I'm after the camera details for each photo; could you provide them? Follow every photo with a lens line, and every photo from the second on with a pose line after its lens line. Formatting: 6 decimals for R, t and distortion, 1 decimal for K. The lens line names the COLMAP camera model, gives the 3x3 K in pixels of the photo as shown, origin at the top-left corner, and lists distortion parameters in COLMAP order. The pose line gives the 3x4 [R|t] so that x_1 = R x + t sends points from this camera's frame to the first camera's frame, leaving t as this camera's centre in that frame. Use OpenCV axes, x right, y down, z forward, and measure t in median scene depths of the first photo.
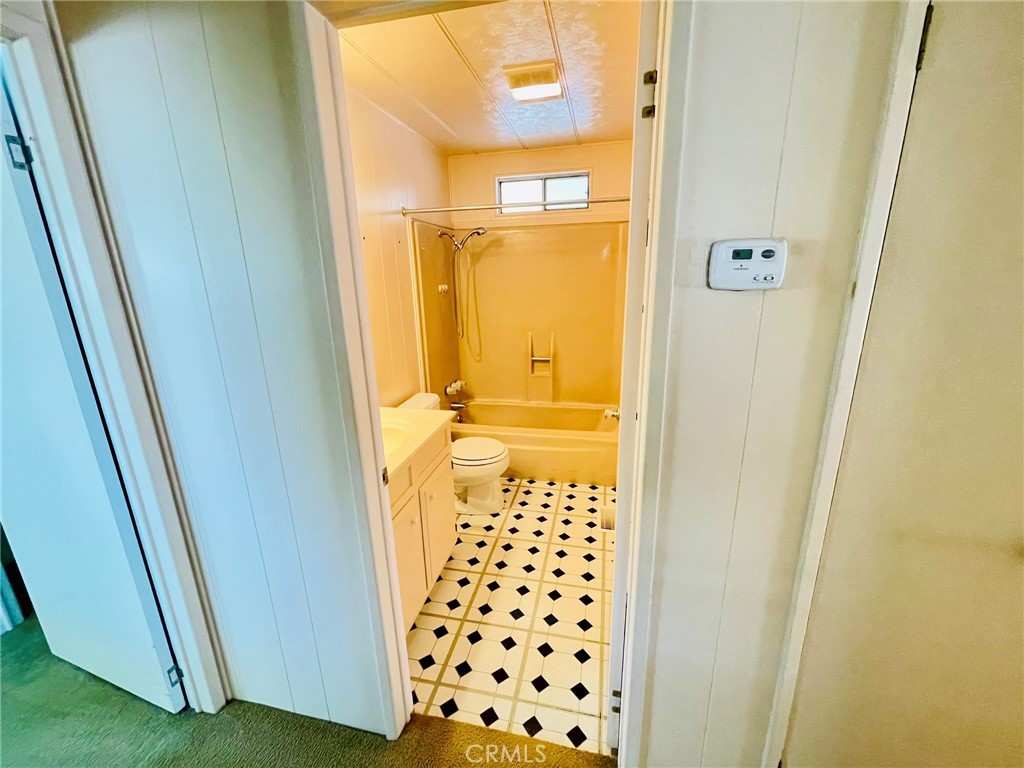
lens RADIAL K [[412.5, 0, 512.0], [0, 412.5, 384.0], [0, 0, 1]] dist [0.000130, -0.000110]
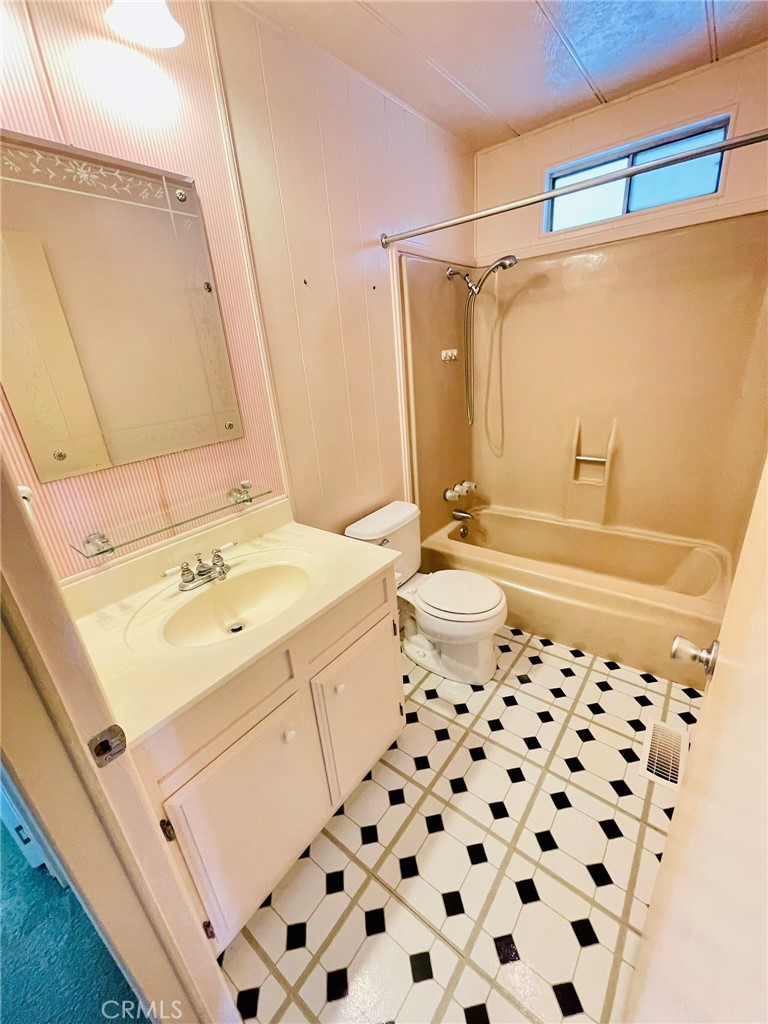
lens RADIAL K [[418.5, 0, 384.0], [0, 418.5, 512.0], [0, 0, 1]] dist [-0.019908, 0.008852]
pose [[0.902716, 0.113935, -0.414877, 0.066073], [-0.061255, 0.988510, 0.138186, -0.056815], [0.425855, -0.099329, 0.899323, 0.282481]]
